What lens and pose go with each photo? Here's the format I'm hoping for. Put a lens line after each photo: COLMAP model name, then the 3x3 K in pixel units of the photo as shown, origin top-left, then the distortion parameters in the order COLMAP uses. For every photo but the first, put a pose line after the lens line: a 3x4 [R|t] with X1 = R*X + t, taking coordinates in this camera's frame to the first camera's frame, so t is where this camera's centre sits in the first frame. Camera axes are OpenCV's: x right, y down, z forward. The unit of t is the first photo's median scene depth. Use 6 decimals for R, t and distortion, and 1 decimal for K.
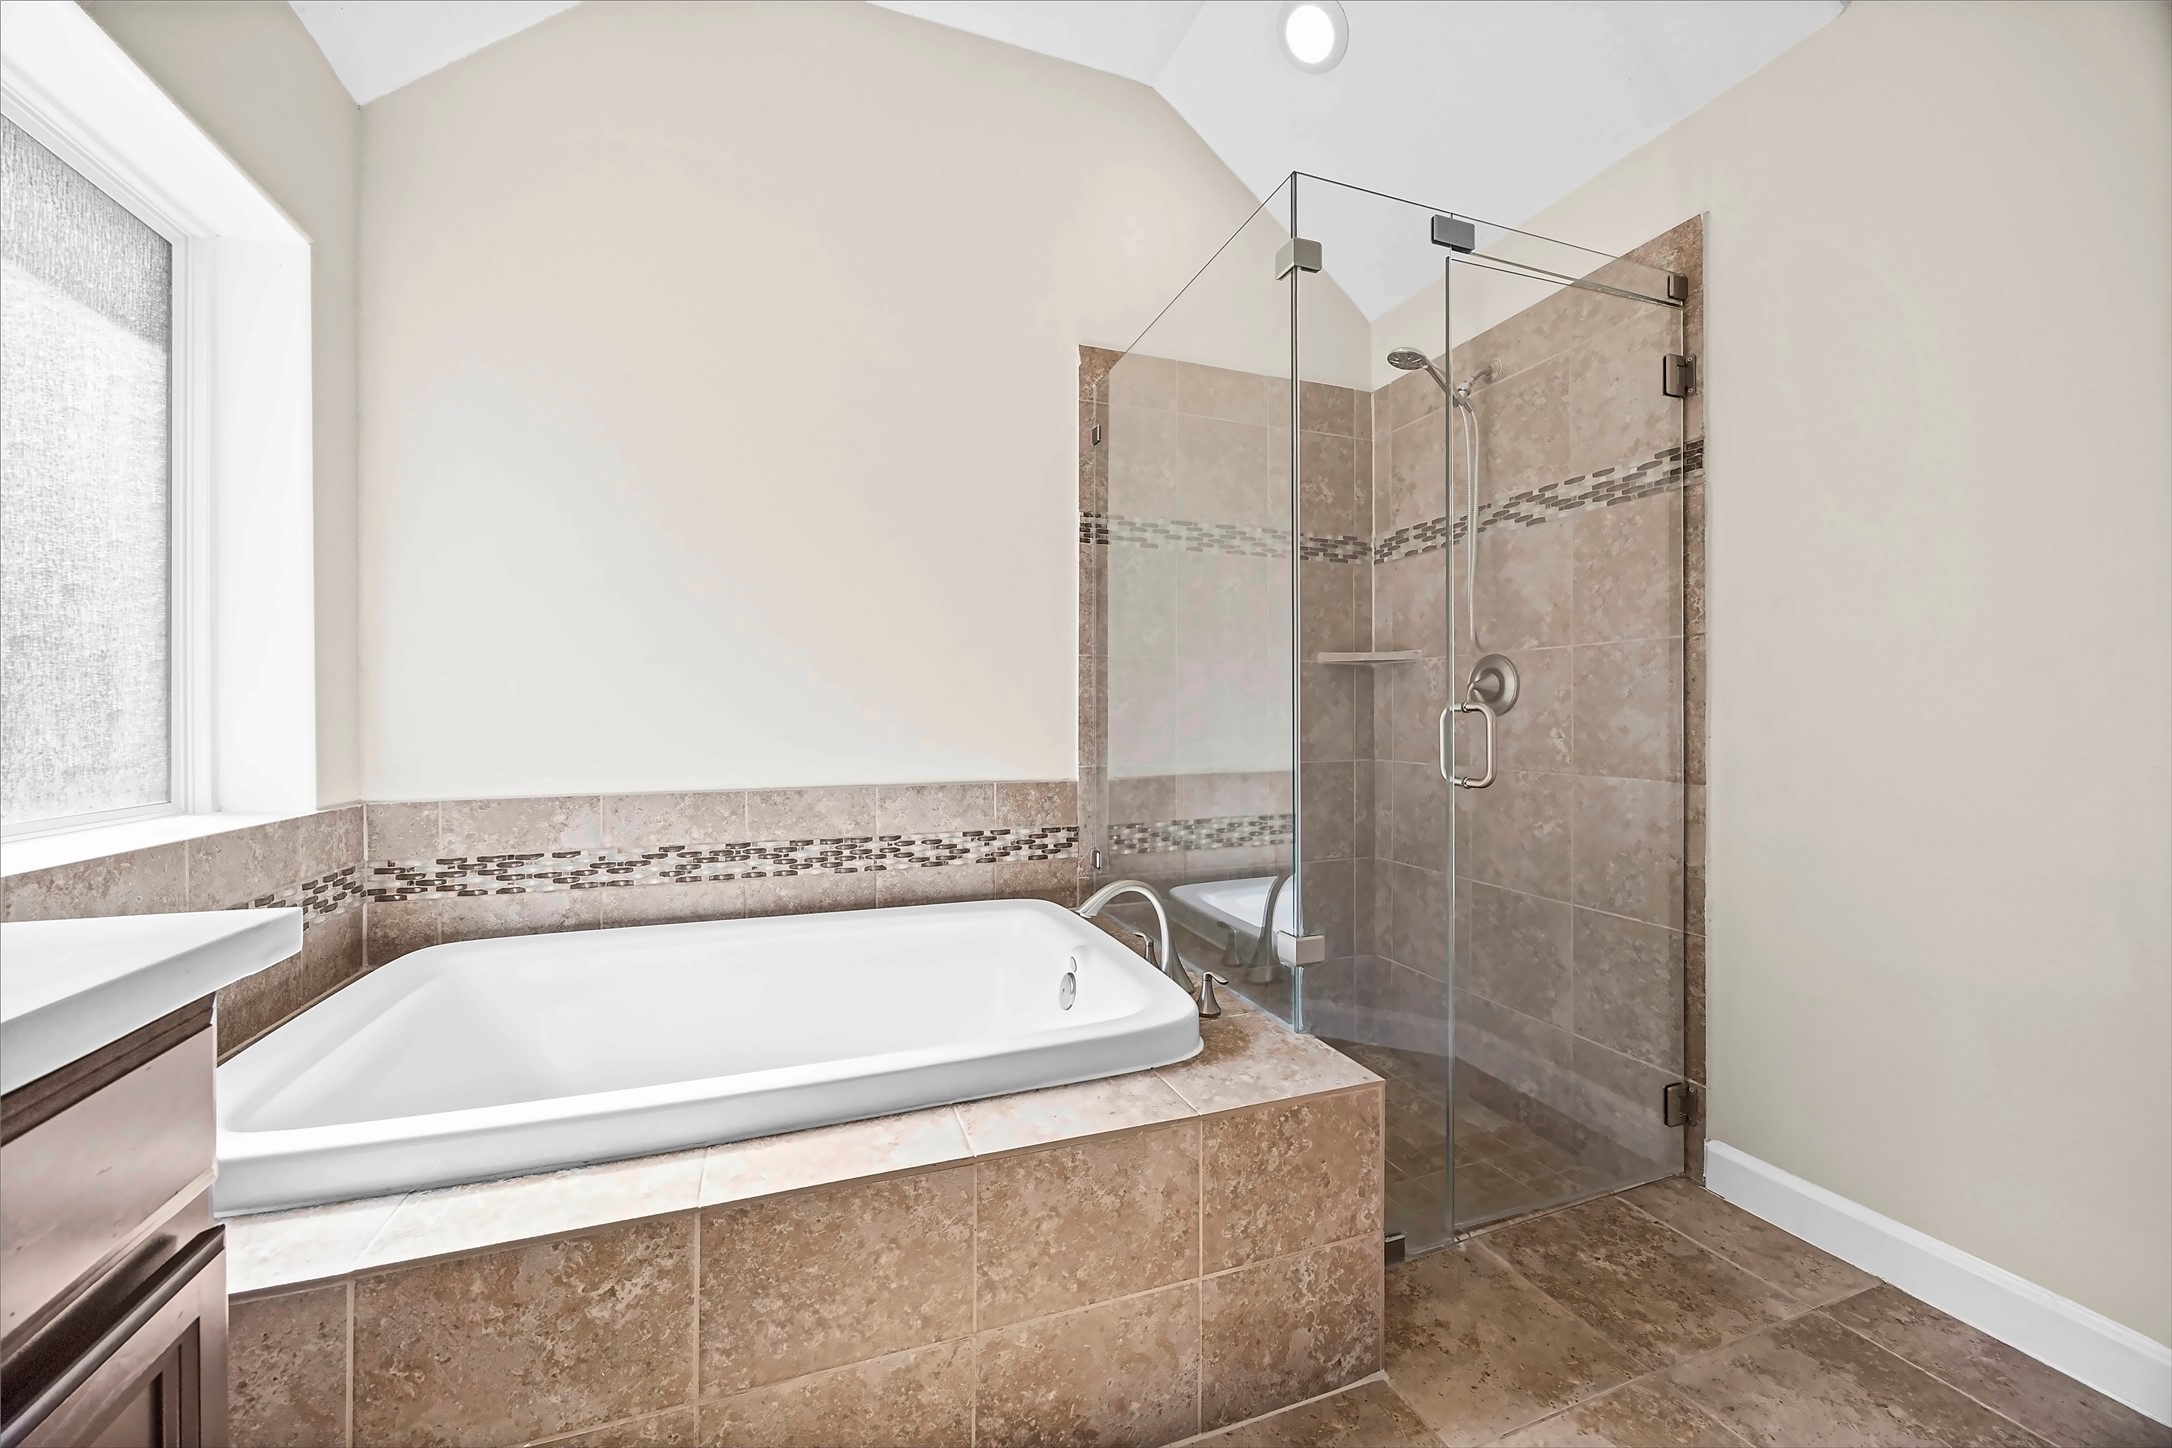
lens RADIAL K [[834.9, 0, 1082.9], [0, 834.9, 708.3], [0, 0, 1]] dist [-0.002855, 0.000069]
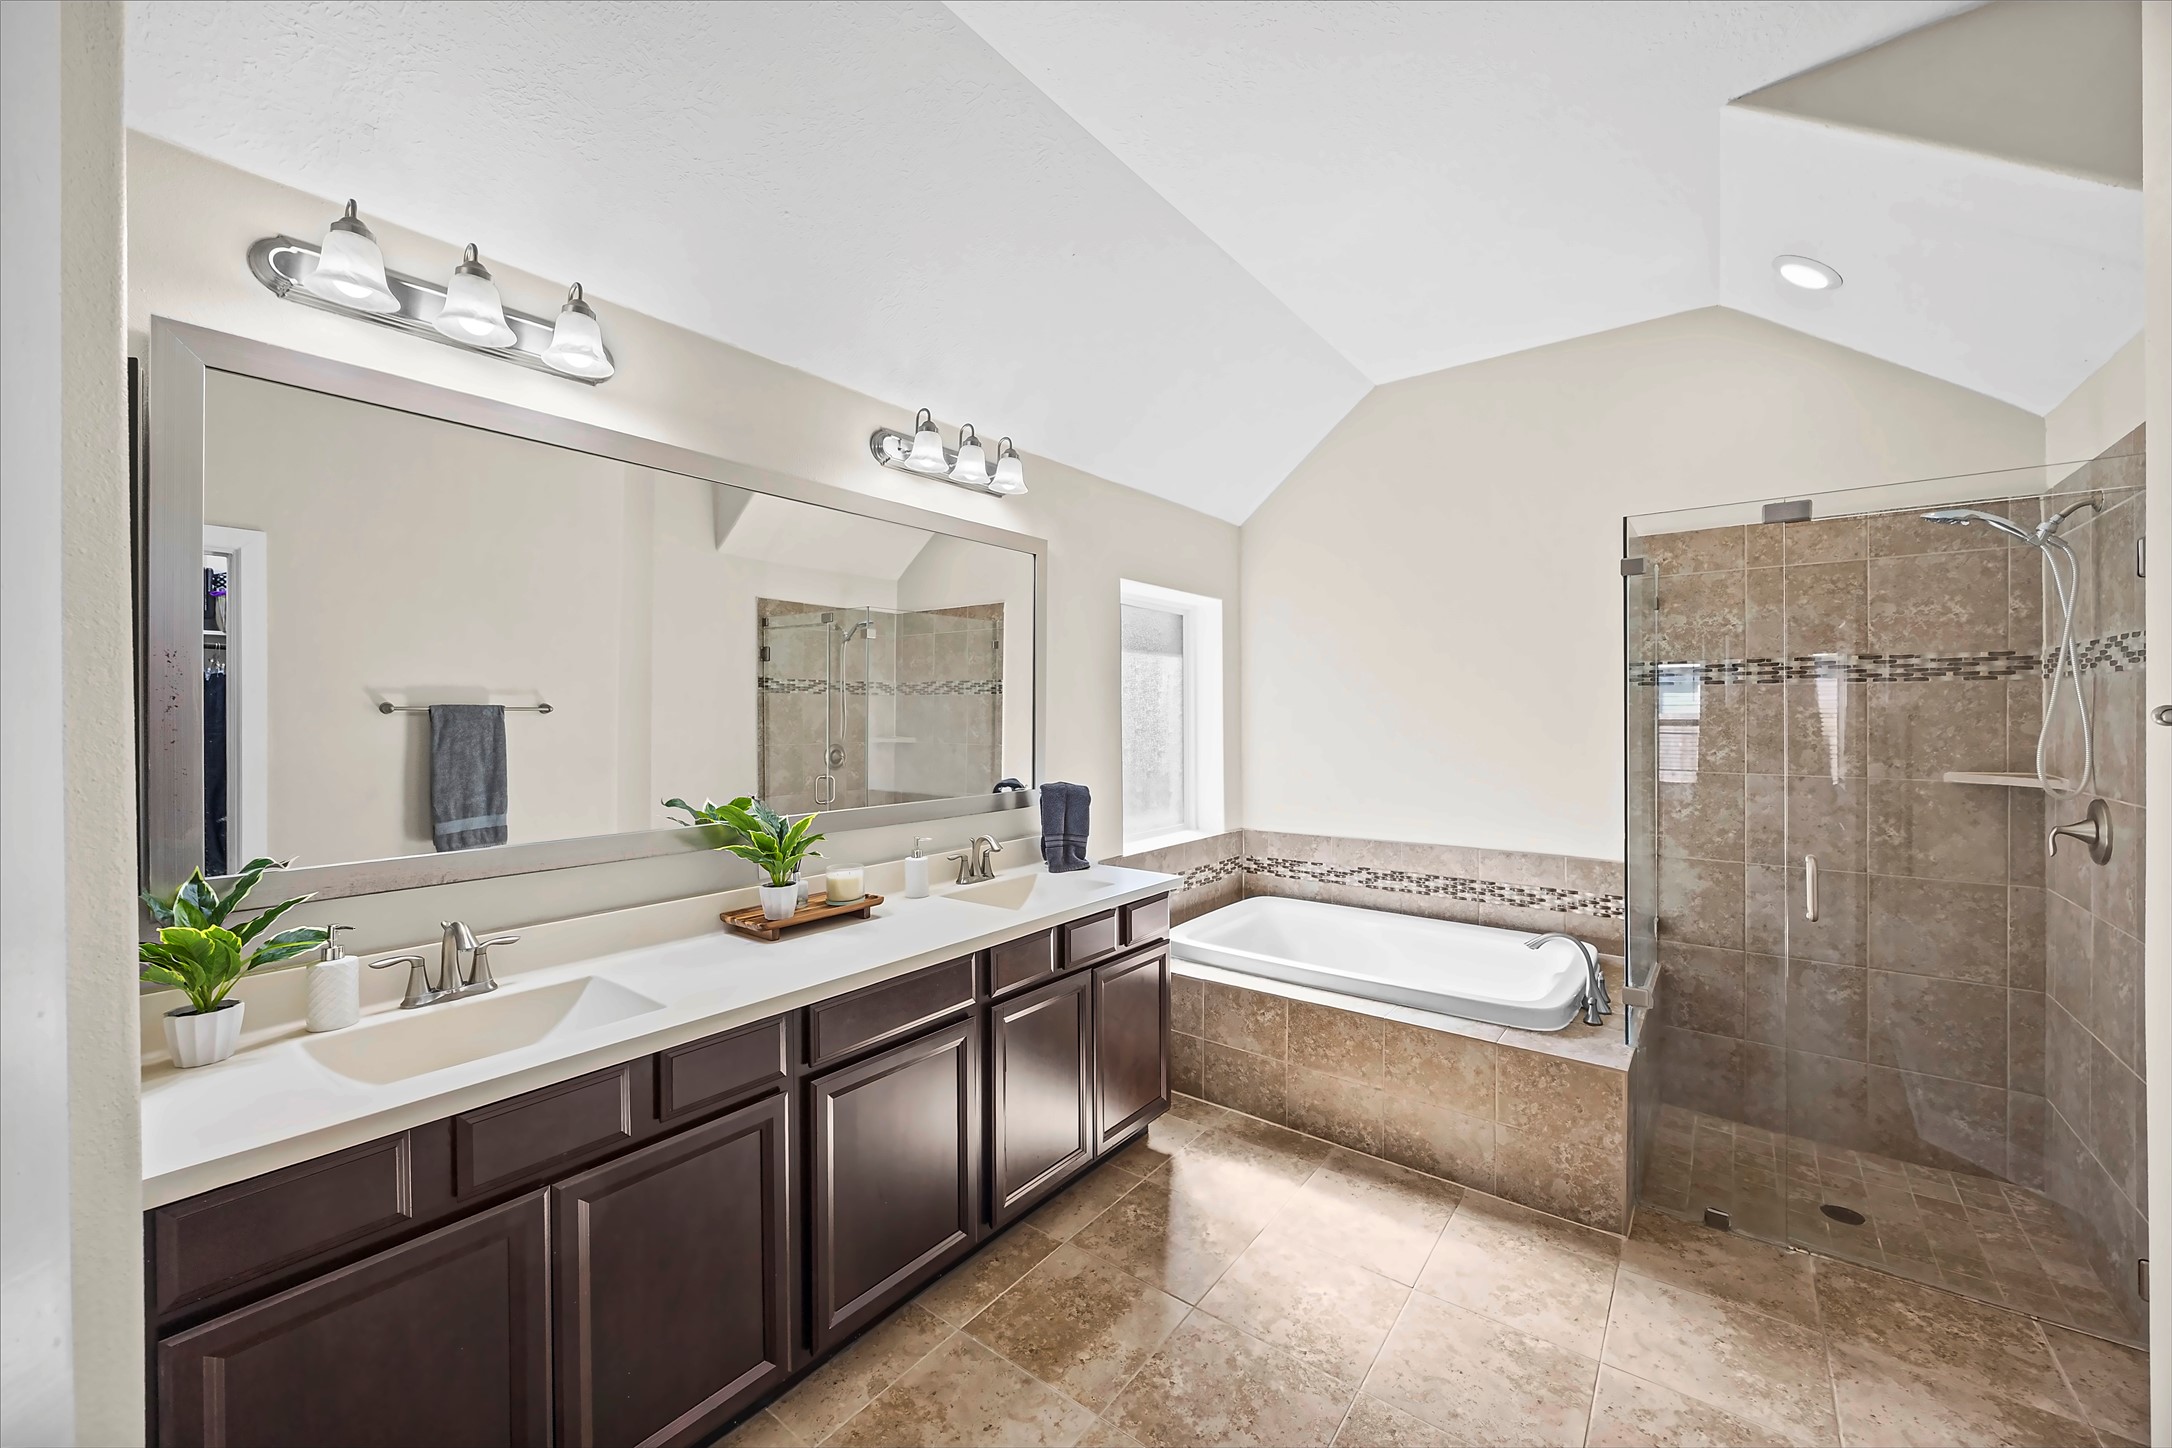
lens RADIAL K [[834.9, 0, 1077.6], [0, 834.9, 716.8], [0, 0, 1]] dist [-0.002855, 0.000069]
pose [[0.531812, 0.003426, -0.846856, 0.753141], [0.006309, 0.999948, 0.008008, -0.193280], [0.846839, -0.009602, 0.531763, -0.545886]]
